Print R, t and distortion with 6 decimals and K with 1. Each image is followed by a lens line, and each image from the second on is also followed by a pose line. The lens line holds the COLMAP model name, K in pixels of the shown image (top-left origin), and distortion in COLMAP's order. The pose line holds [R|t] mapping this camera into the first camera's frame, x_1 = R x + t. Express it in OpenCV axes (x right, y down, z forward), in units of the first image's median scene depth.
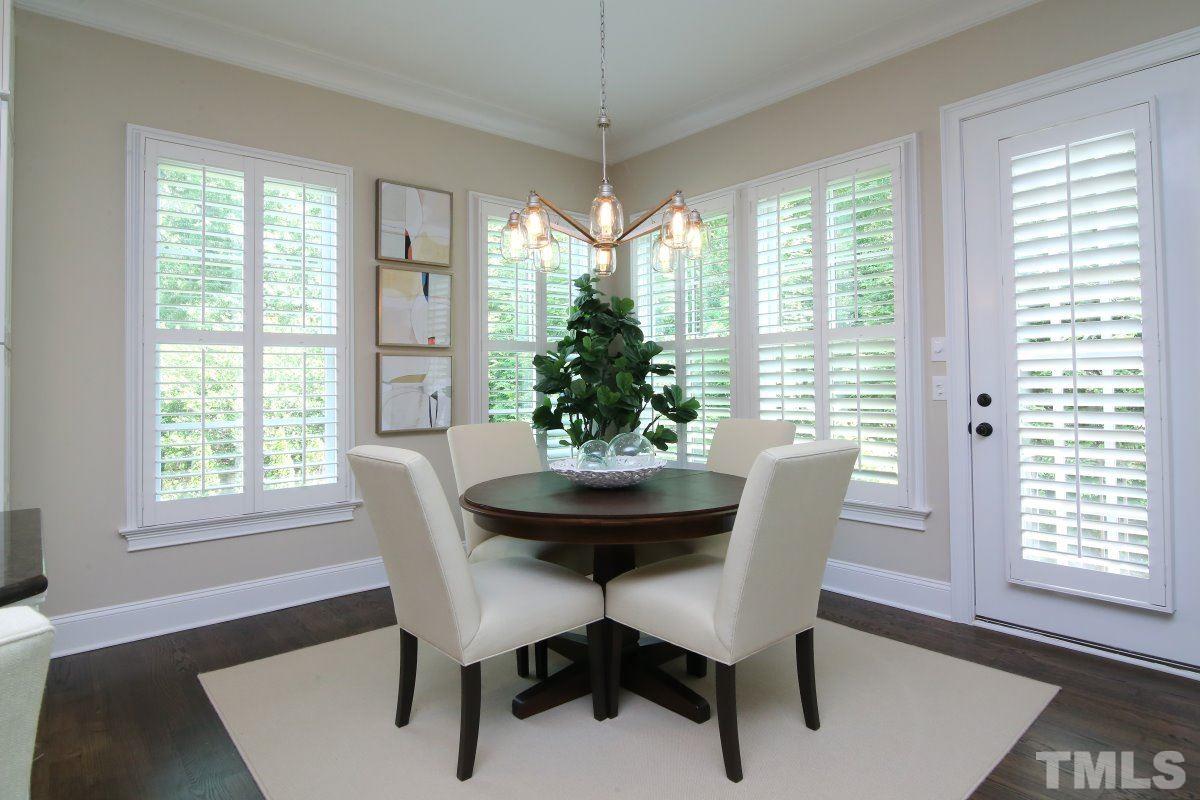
lens RADIAL K [[599.2, 0, 600.0], [0, 599.2, 400.0], [0, 0, 1]] dist [-0.022248, -0.000250]
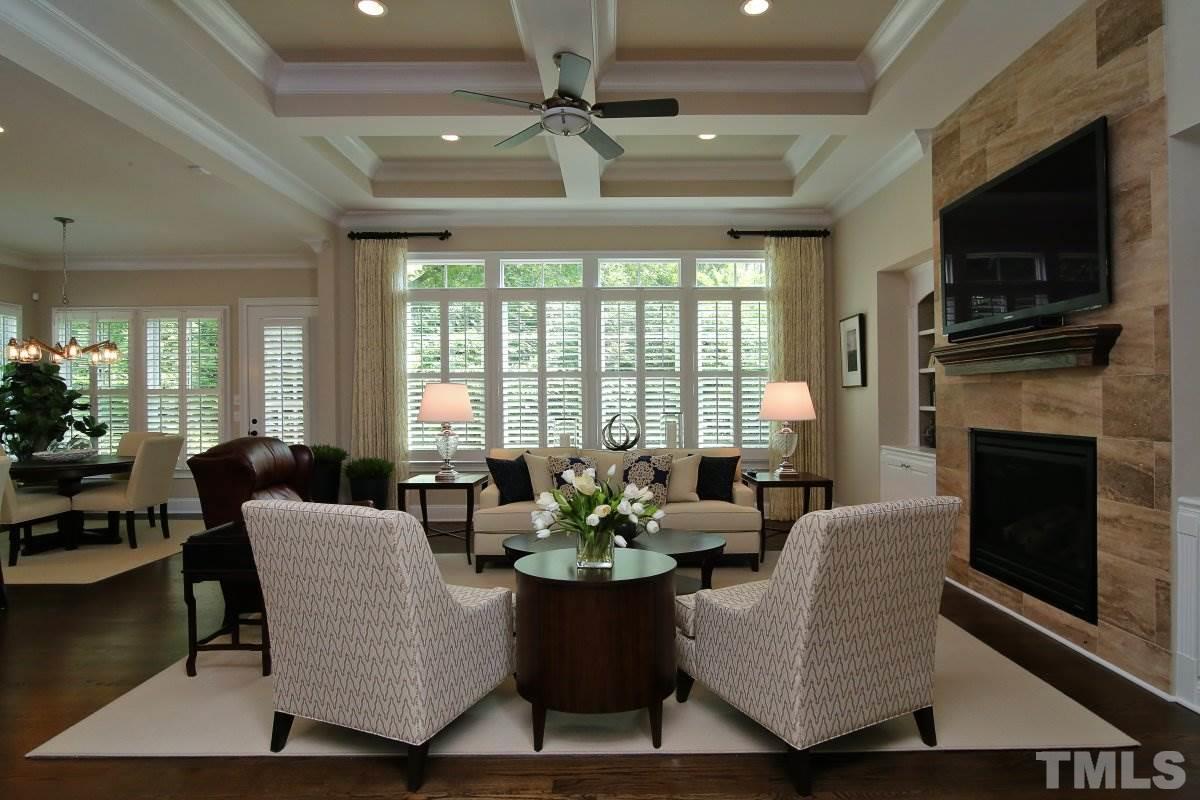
lens RADIAL K [[599.2, 0, 600.0], [0, 599.2, 400.0], [0, 0, 1]] dist [-0.022248, -0.000250]
pose [[0.625309, 0.010962, 0.780300, -0.289290], [0.020569, 0.999322, -0.030523, 0.012408], [-0.780106, 0.035136, 0.624660, -1.243172]]
